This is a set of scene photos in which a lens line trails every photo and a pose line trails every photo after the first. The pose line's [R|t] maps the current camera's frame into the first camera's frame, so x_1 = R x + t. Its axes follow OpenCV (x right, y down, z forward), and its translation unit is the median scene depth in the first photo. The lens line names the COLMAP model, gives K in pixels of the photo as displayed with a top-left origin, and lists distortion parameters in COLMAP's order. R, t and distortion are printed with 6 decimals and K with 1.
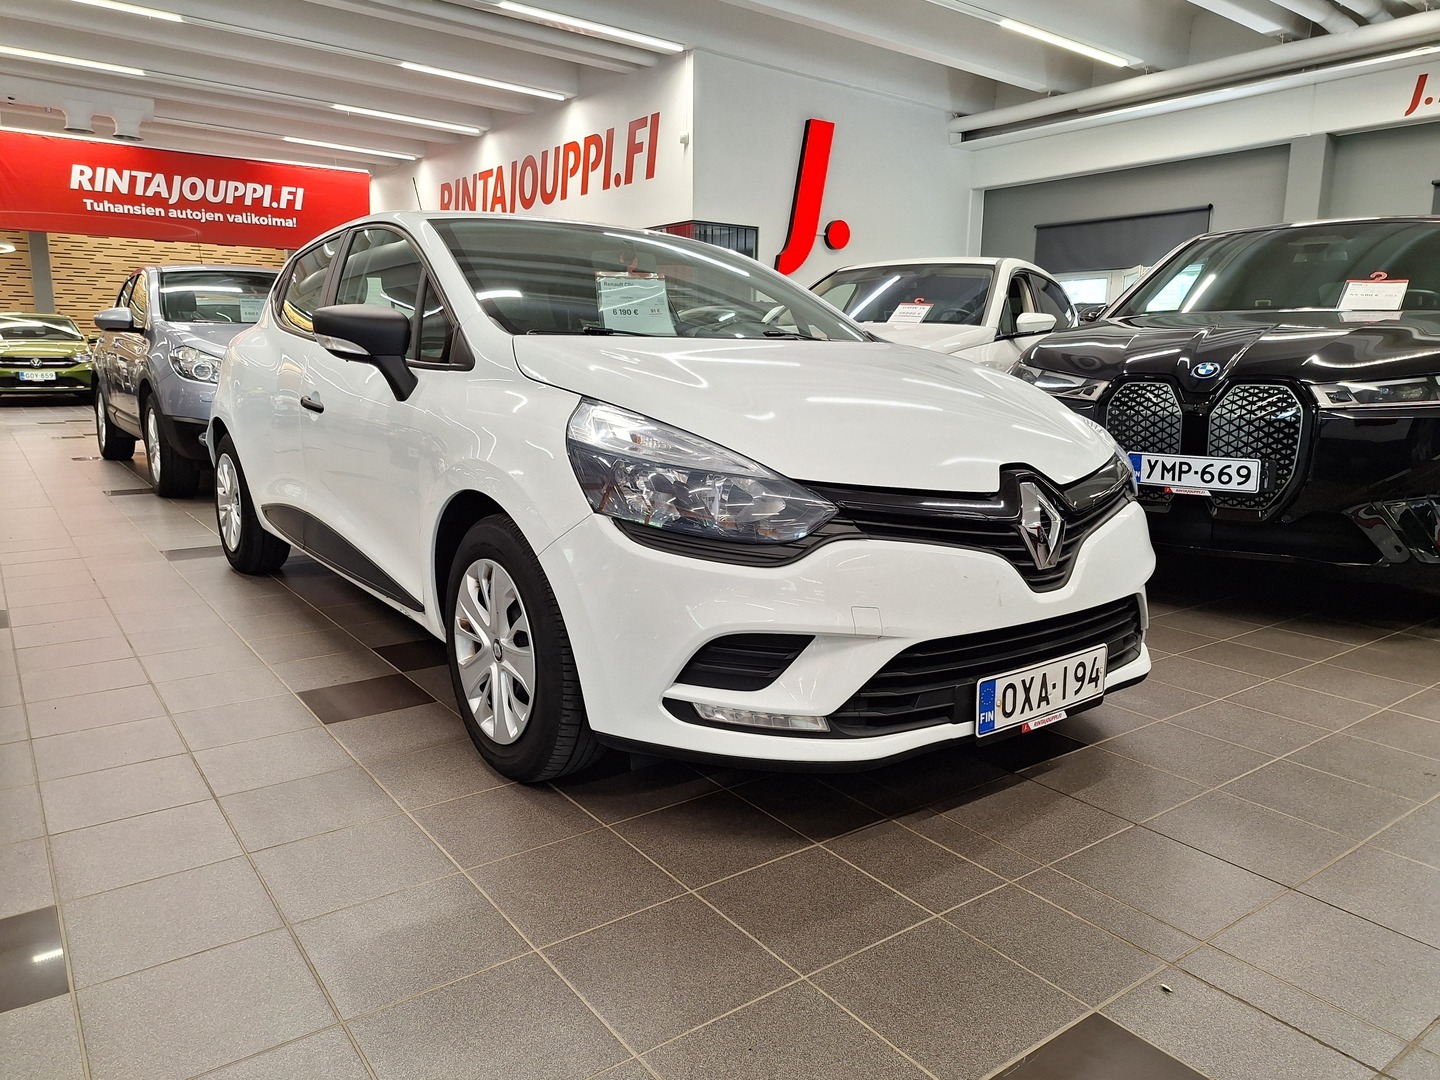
lens RADIAL K [[1003.9, 0, 720.0], [0, 1003.9, 540.0], [0, 0, 1]] dist [0.020740, -0.002967]
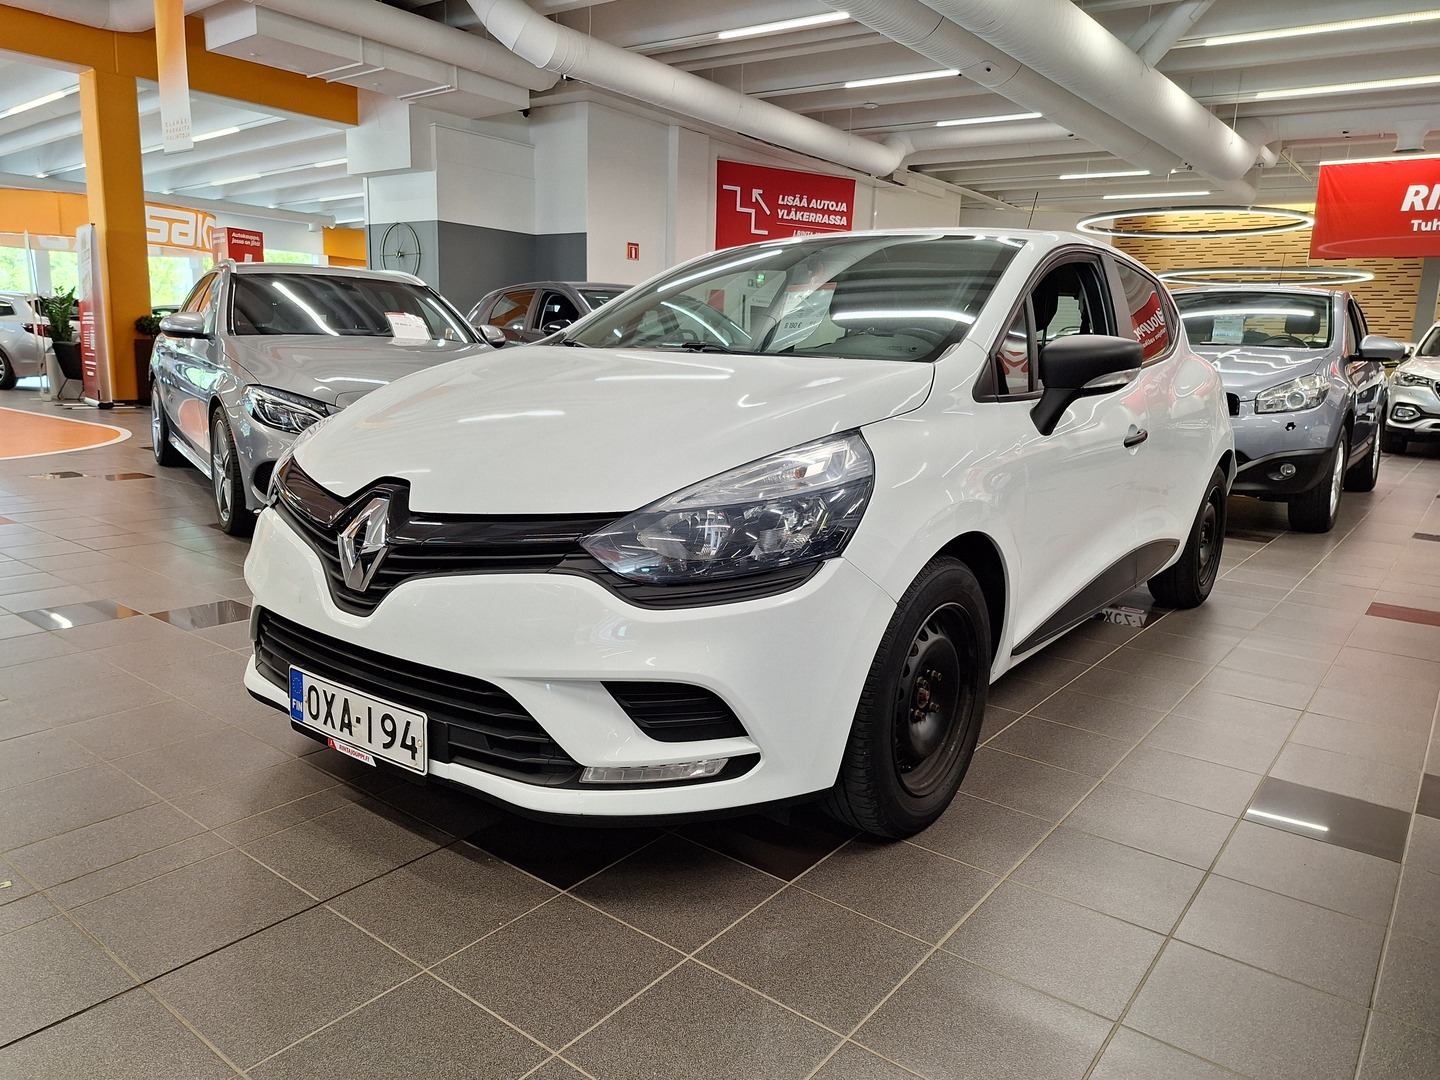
lens RADIAL K [[1012.6, 0, 711.5], [0, 1012.6, 549.2], [0, 0, 1]] dist [0.014130, -0.001094]
pose [[0.271448, 0.184437, -0.944616, 1.233570], [-0.202738, 0.970402, 0.131212, -0.188550], [0.940858, 0.155892, 0.300806, 0.974141]]
